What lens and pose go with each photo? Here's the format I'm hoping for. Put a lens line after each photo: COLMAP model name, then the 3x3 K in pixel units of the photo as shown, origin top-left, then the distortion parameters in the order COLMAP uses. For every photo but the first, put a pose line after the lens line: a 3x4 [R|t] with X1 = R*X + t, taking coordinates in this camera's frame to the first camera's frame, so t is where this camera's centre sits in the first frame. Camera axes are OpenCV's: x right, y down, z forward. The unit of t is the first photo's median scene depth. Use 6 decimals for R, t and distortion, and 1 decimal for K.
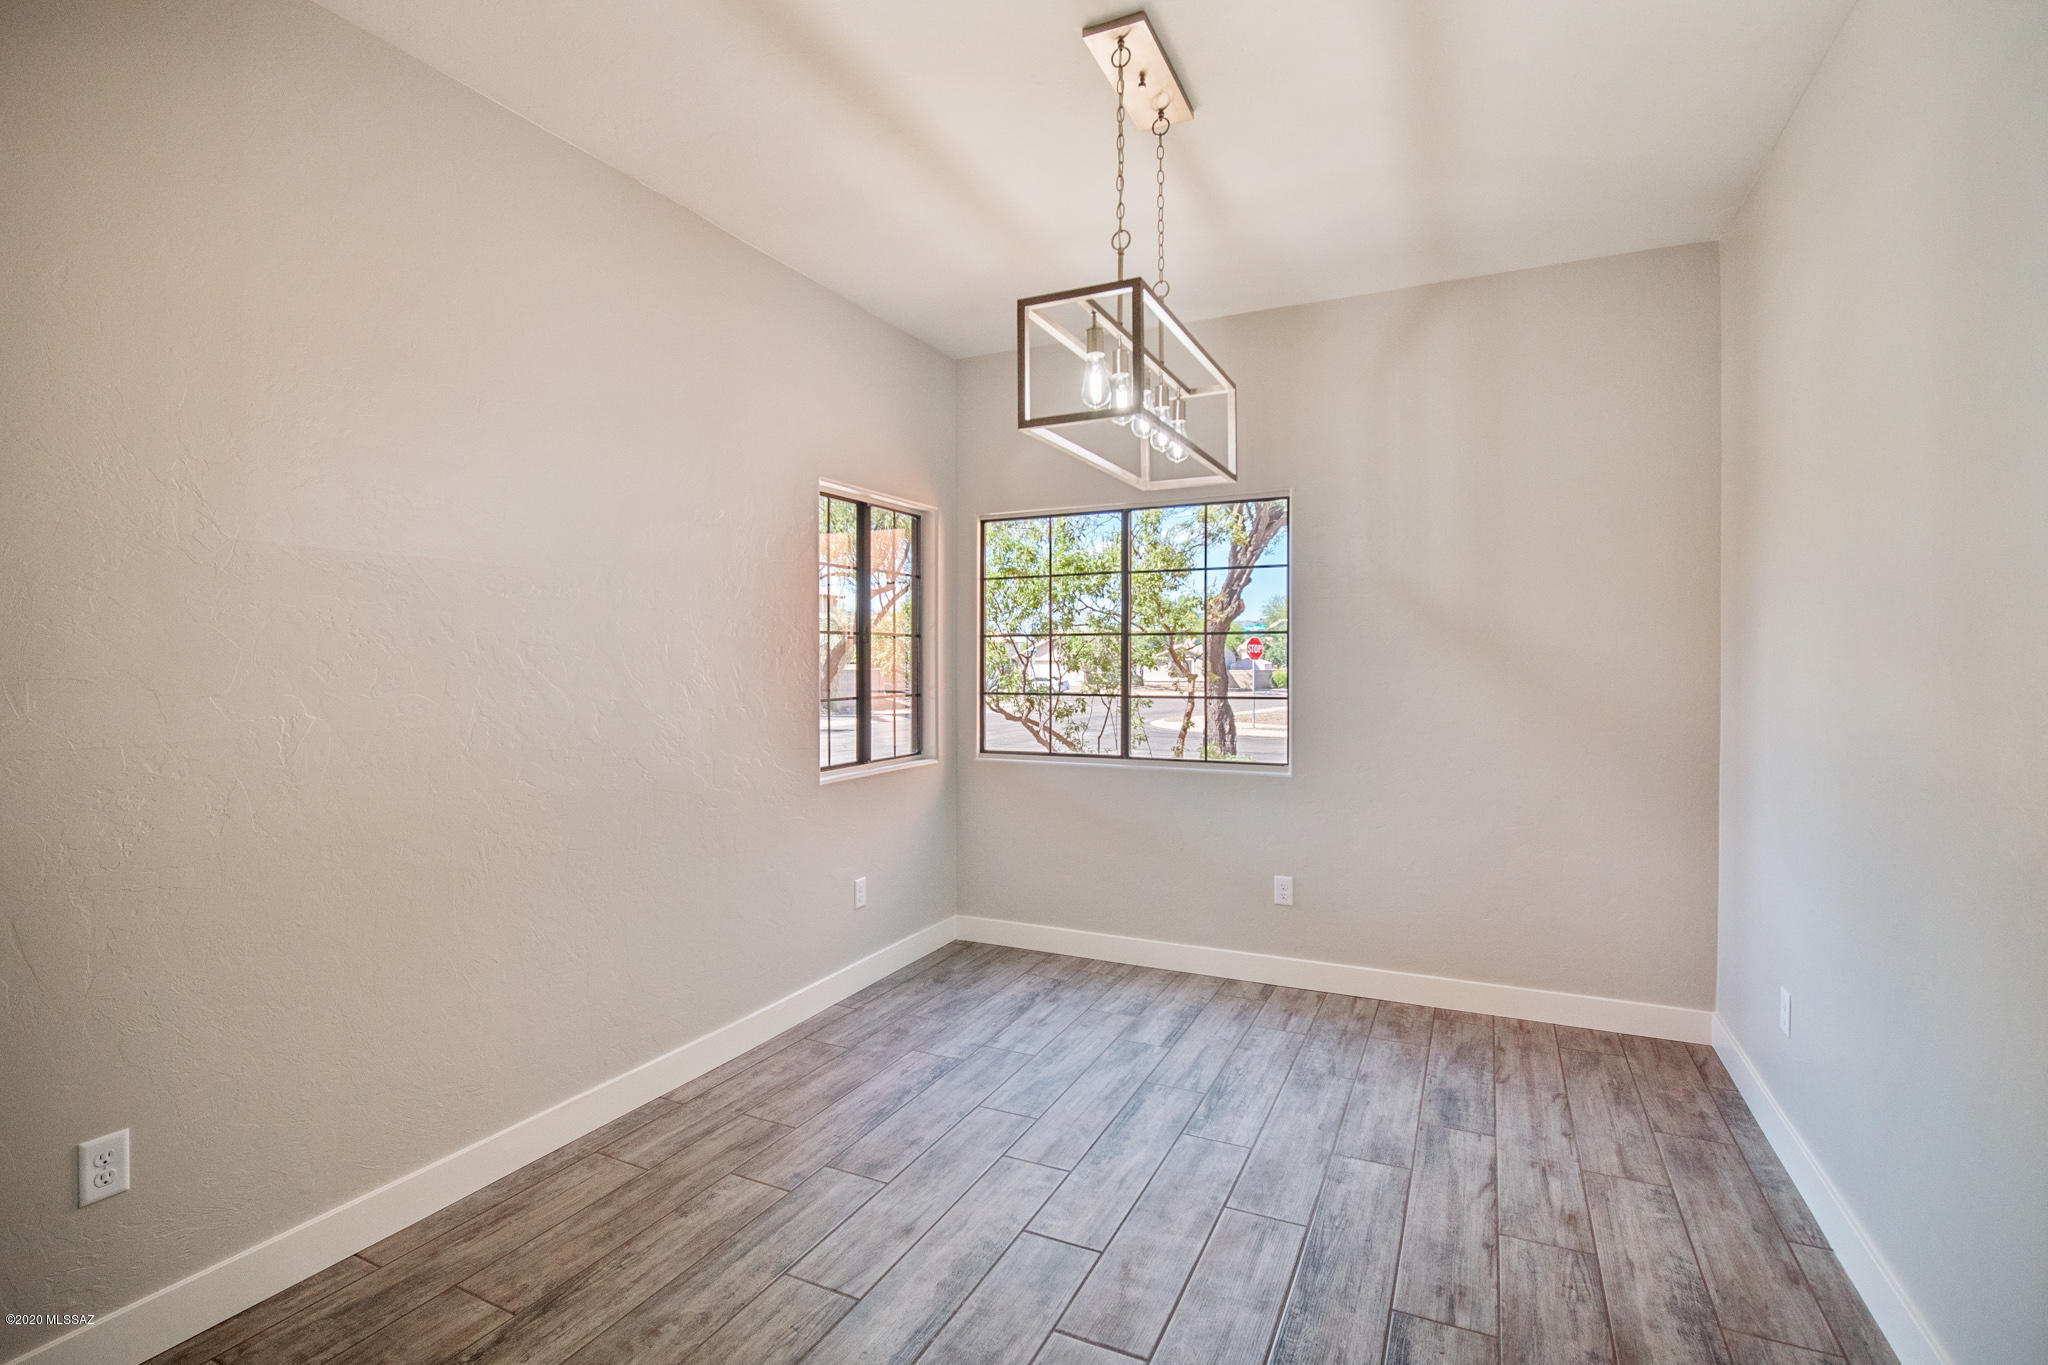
lens RADIAL K [[944.7, 0, 951.7], [0, 944.7, 672.4], [0, 0, 1]] dist [-0.015226, -0.000463]
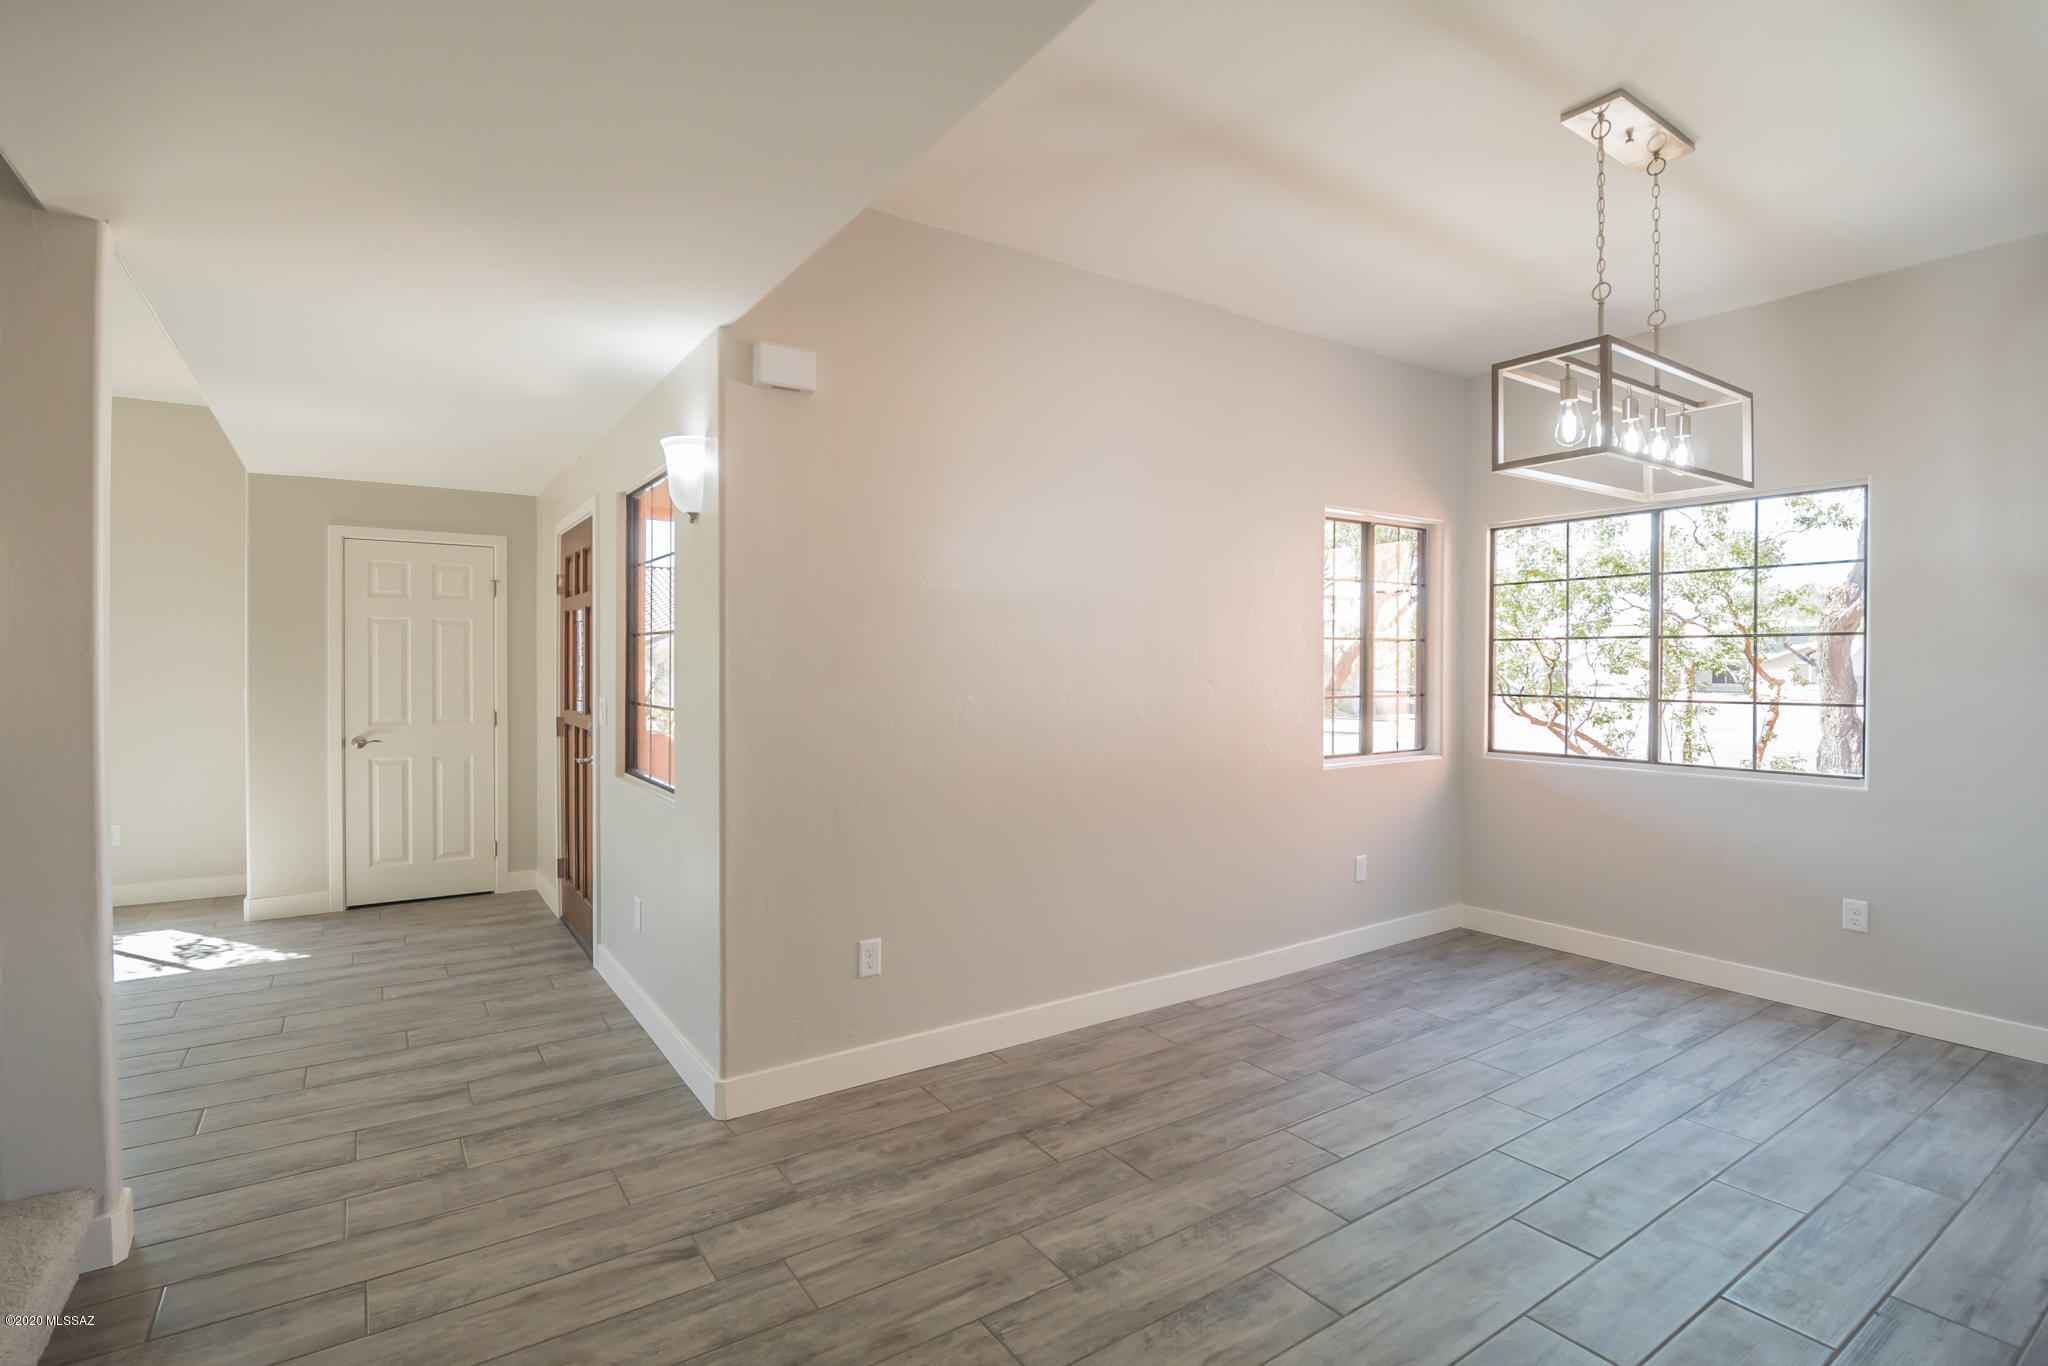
lens RADIAL K [[944.7, 0, 951.7], [0, 944.7, 672.9], [0, 0, 1]] dist [-0.015226, -0.000463]
pose [[0.862930, 0.008069, -0.505258, 0.059890], [-0.008558, 0.999962, 0.001354, 0.002274], [0.505250, 0.003156, 0.862967, -0.275824]]
